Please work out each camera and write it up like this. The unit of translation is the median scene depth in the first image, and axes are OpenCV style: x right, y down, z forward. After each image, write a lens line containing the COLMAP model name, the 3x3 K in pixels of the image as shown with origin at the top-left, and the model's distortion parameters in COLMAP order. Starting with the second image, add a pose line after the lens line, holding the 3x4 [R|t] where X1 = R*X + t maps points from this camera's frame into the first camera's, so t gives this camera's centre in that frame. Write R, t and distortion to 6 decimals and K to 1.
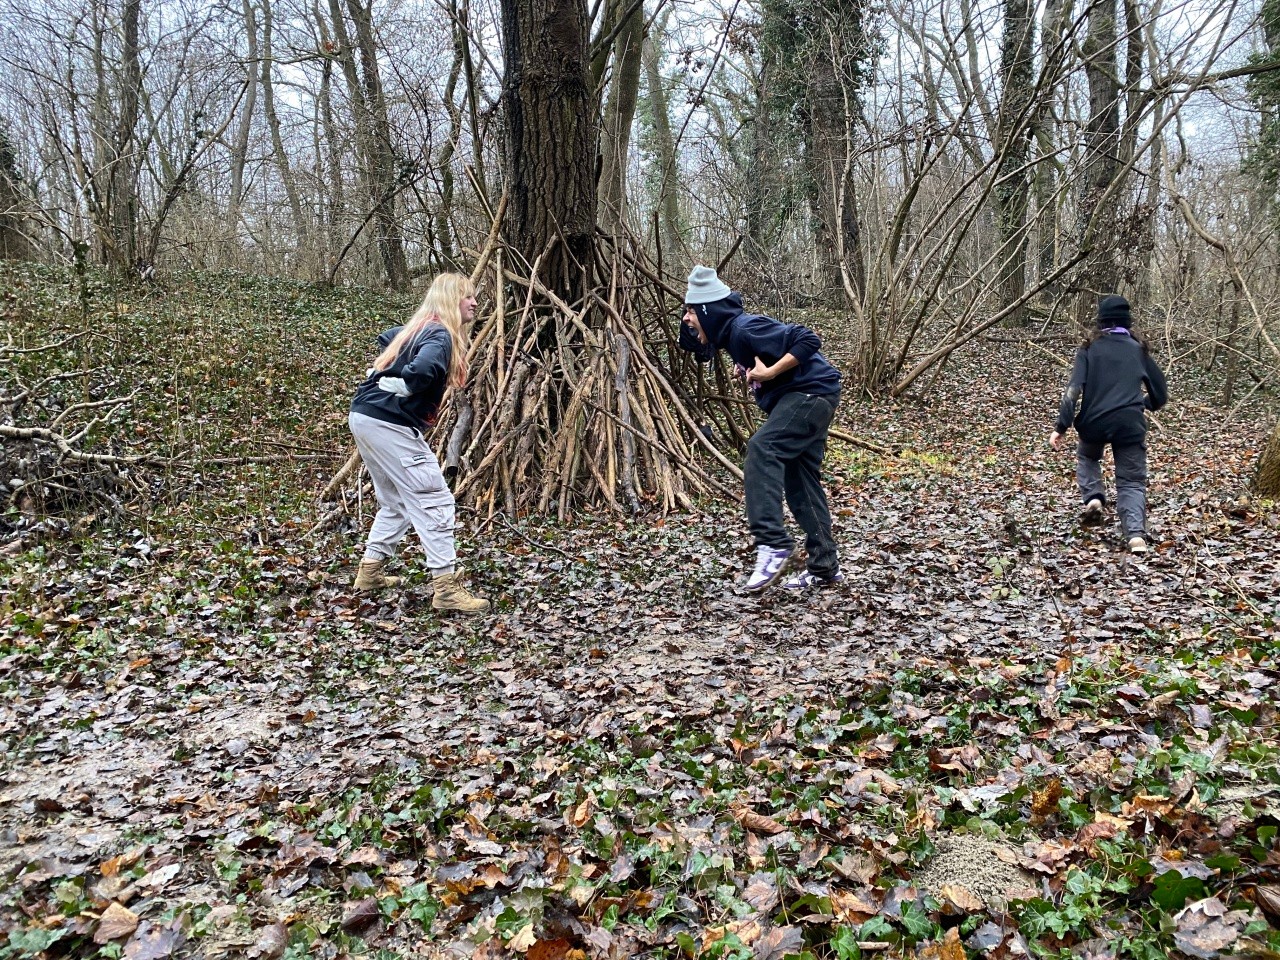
lens RADIAL K [[977.6, 0, 650.0], [0, 977.6, 487.0], [0, 0, 1]] dist [0.041793, -0.038359]
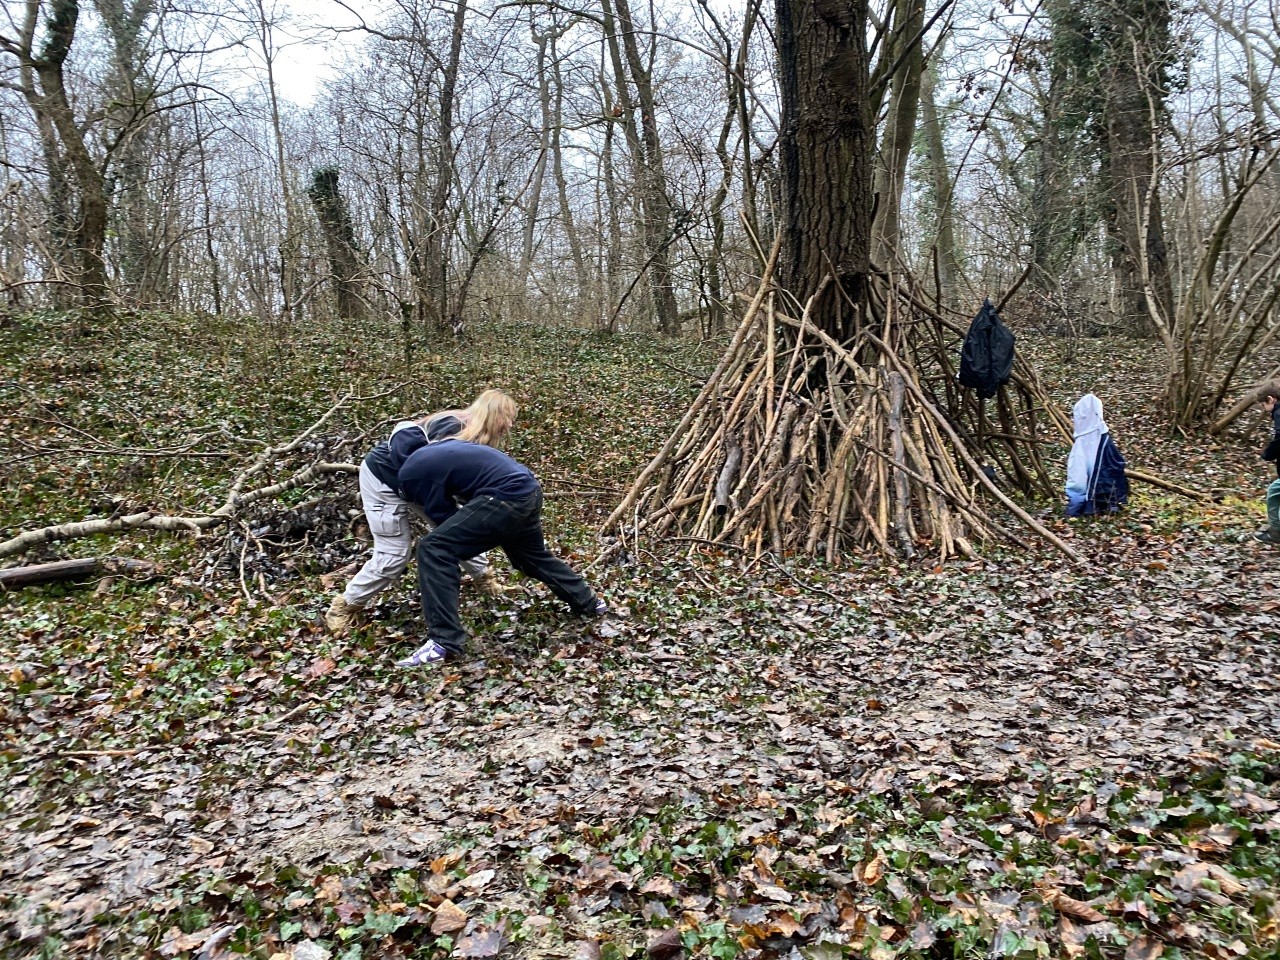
lens RADIAL K [[977.6, 0, 624.0], [0, 977.6, 482.7], [0, 0, 1]] dist [0.041793, -0.038359]
pose [[0.957946, 0.013155, -0.286648, -0.010011], [-0.025252, 0.998938, -0.038547, -0.003440], [0.285836, 0.044164, 0.957260, -0.008736]]
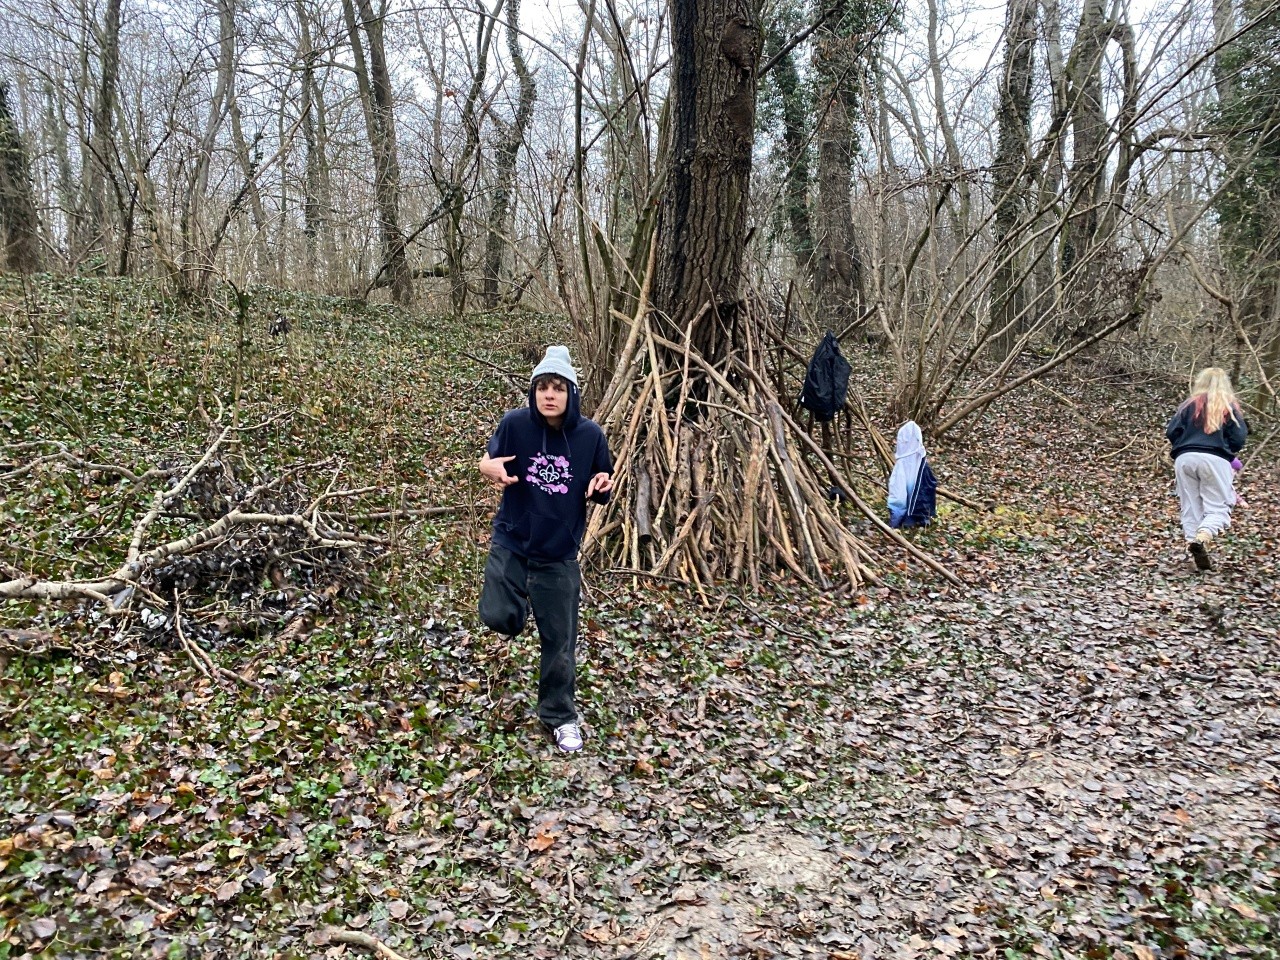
lens RADIAL K [[977.6, 0, 640.0], [0, 977.6, 485.6], [0, 0, 1]] dist [0.041793, -0.038359]
pose [[0.997347, 0.024932, 0.068398, -0.345476], [-0.025034, 0.999686, 0.000638, -0.091126], [-0.068361, -0.002349, 0.997658, -0.044764]]
